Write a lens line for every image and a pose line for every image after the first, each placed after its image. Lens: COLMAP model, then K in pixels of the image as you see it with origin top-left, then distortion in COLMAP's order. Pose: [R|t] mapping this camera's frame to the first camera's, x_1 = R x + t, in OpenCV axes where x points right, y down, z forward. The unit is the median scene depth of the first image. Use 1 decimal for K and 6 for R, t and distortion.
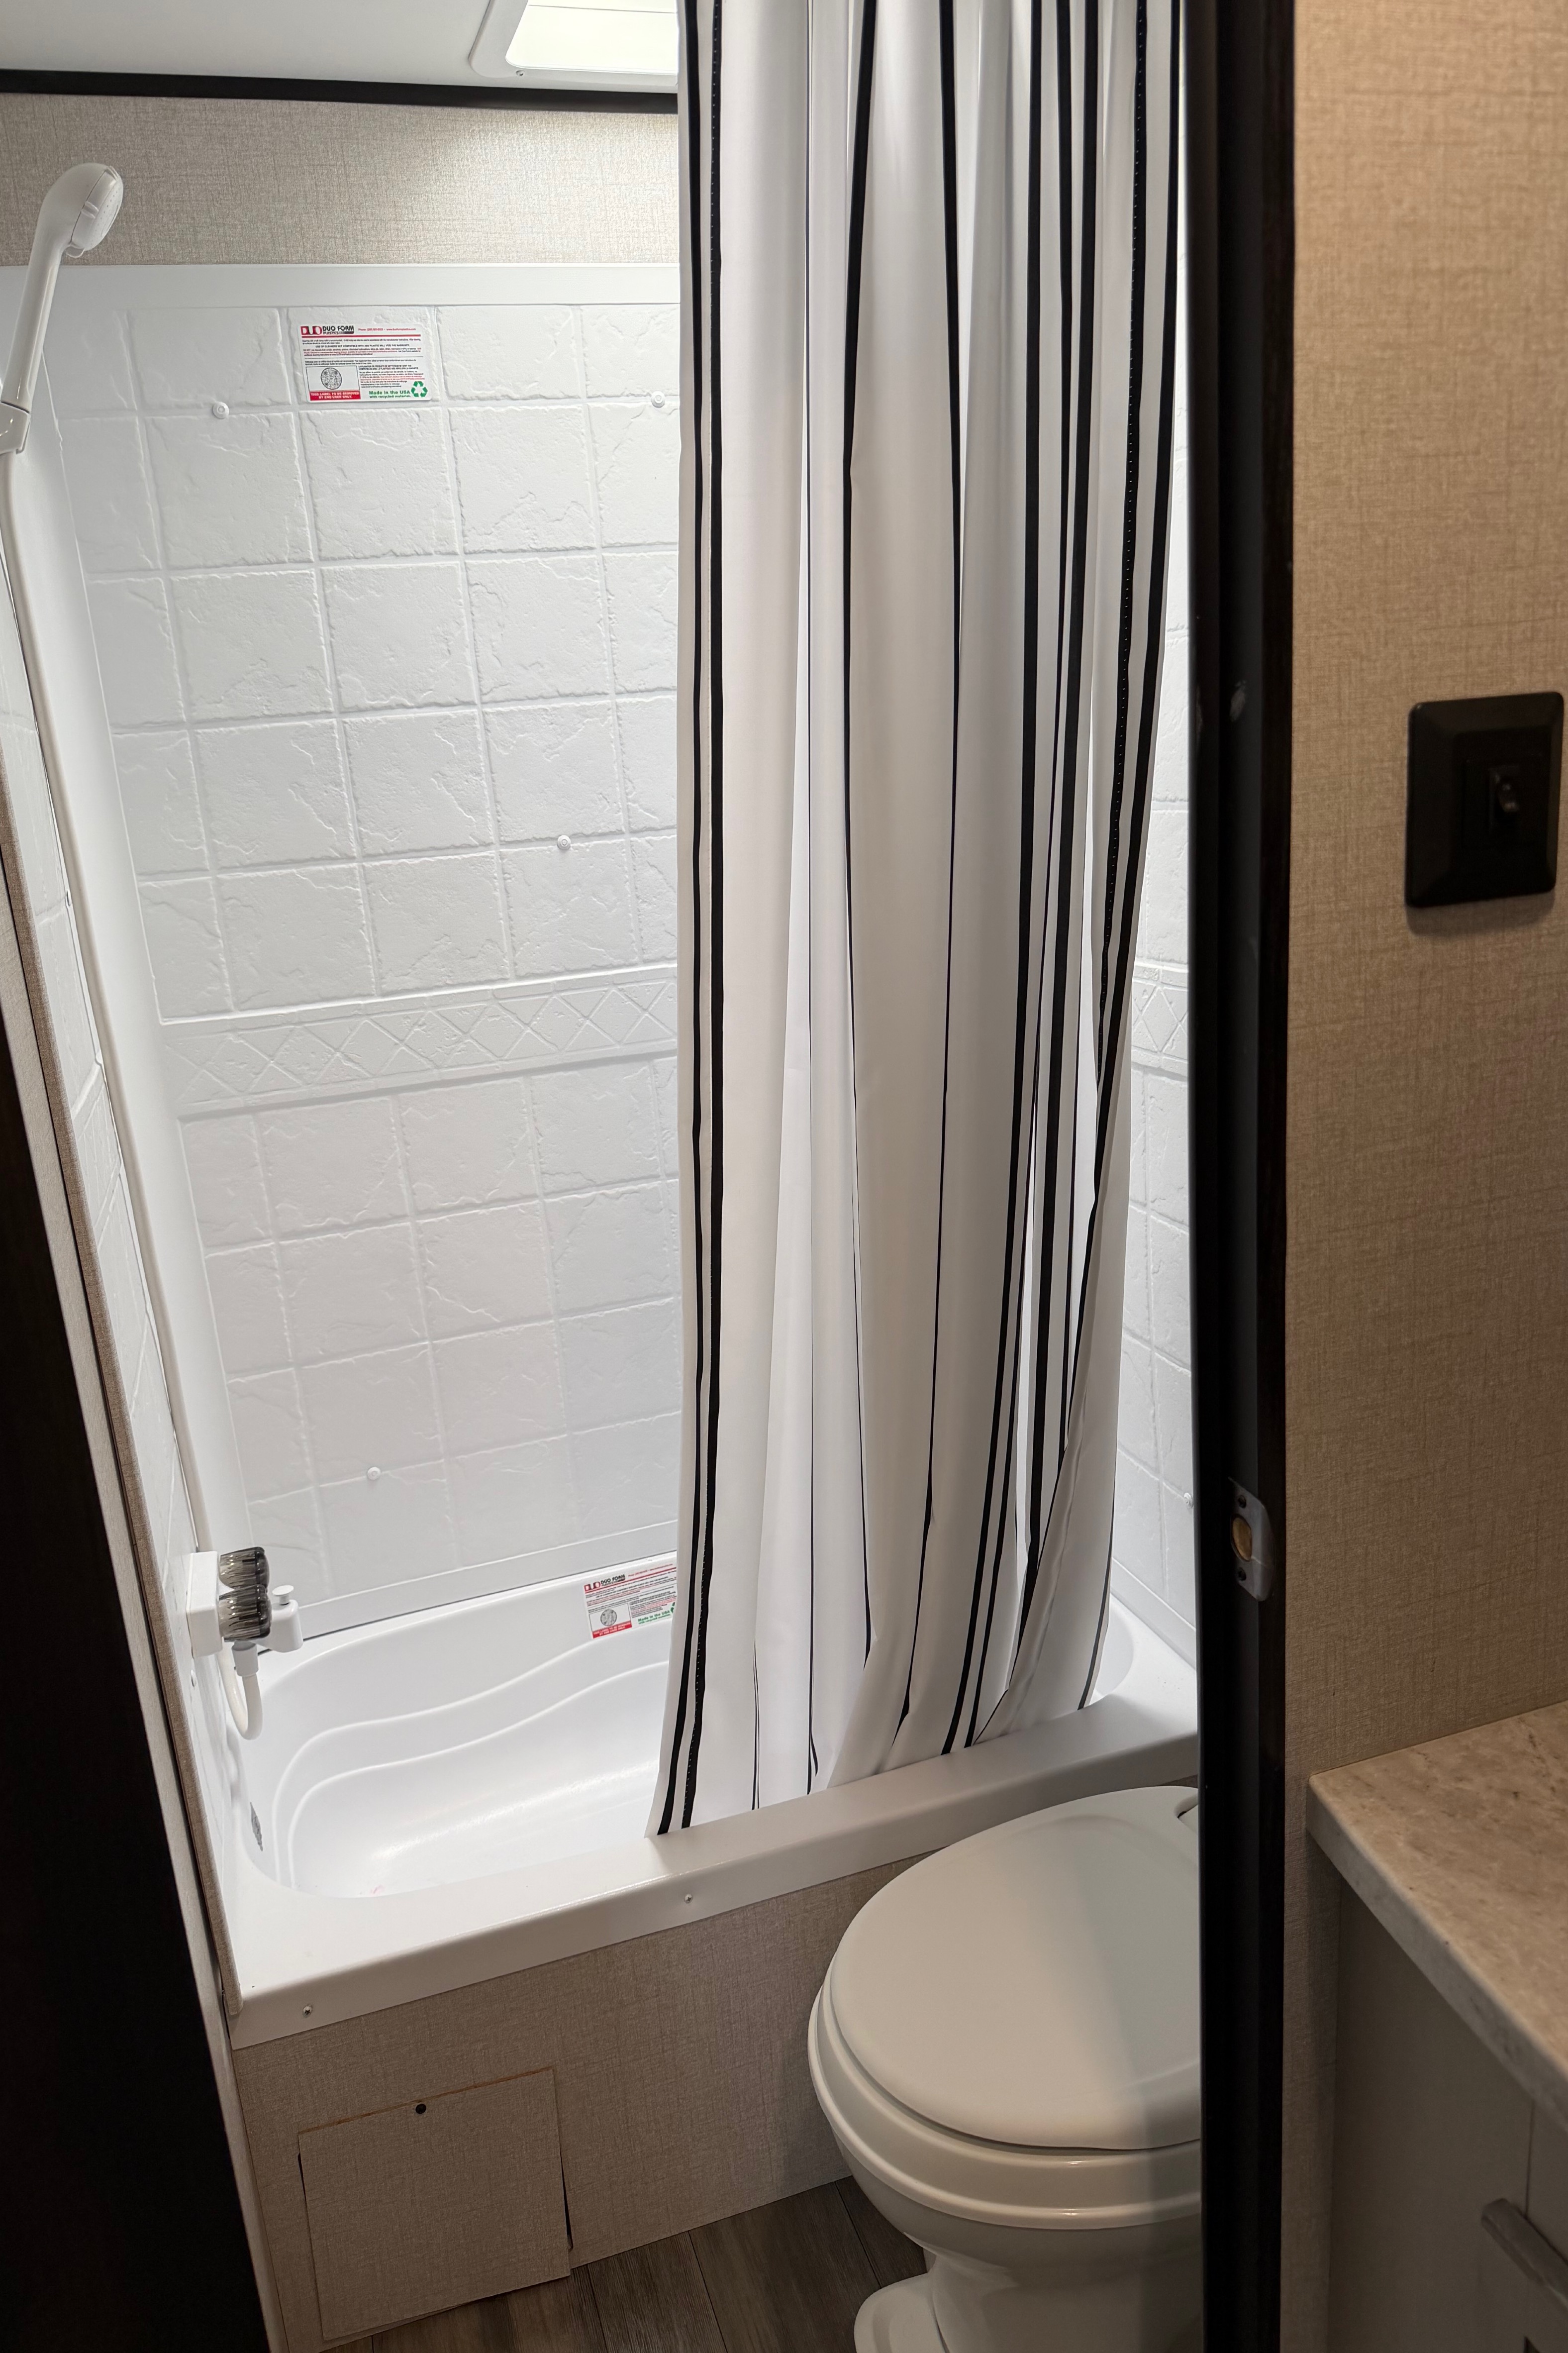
lens RADIAL K [[1656.6, 0, 787.3], [0, 1656.6, 1185.7], [0, 0, 1]] dist [0.040193, -0.057748]
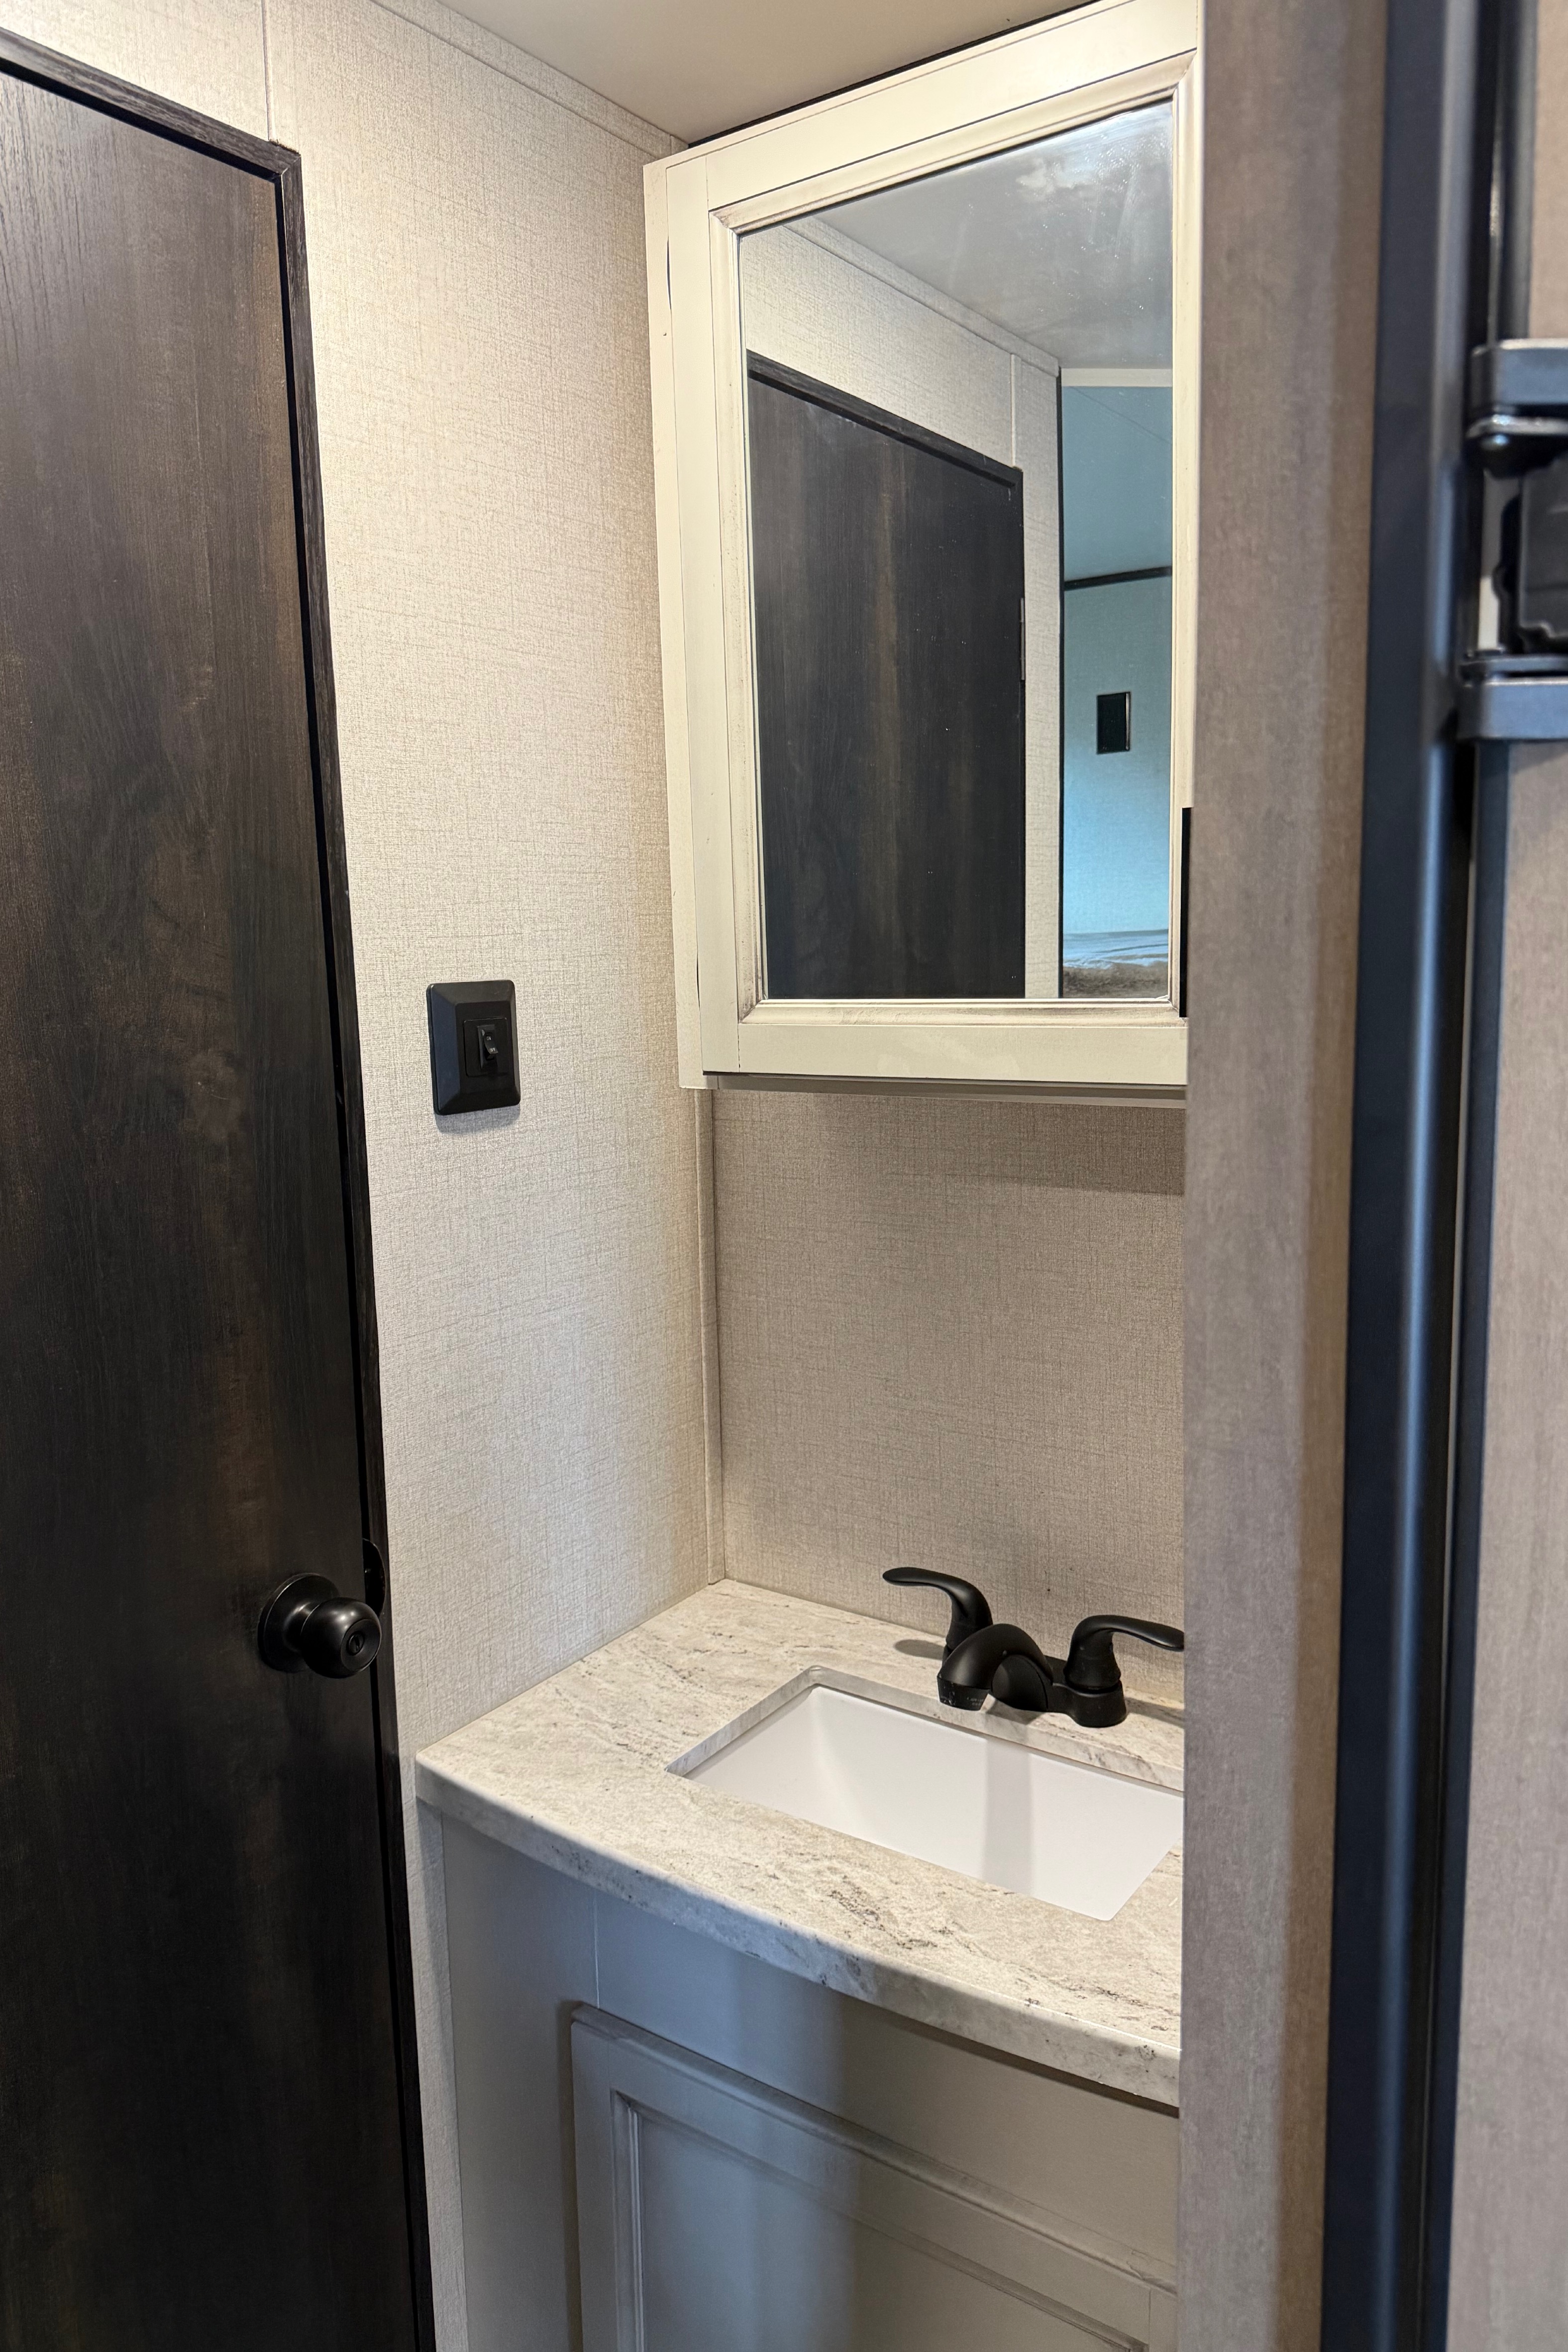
lens RADIAL K [[1656.0, 0, 789.4], [0, 1656.0, 1177.9], [0, 0, 1]] dist [0.040193, -0.057748]
pose [[0.794786, -0.036273, 0.605804, -0.279411], [0.125878, 0.986357, -0.106088, 0.087080], [-0.593691, 0.160575, 0.788509, -0.357932]]
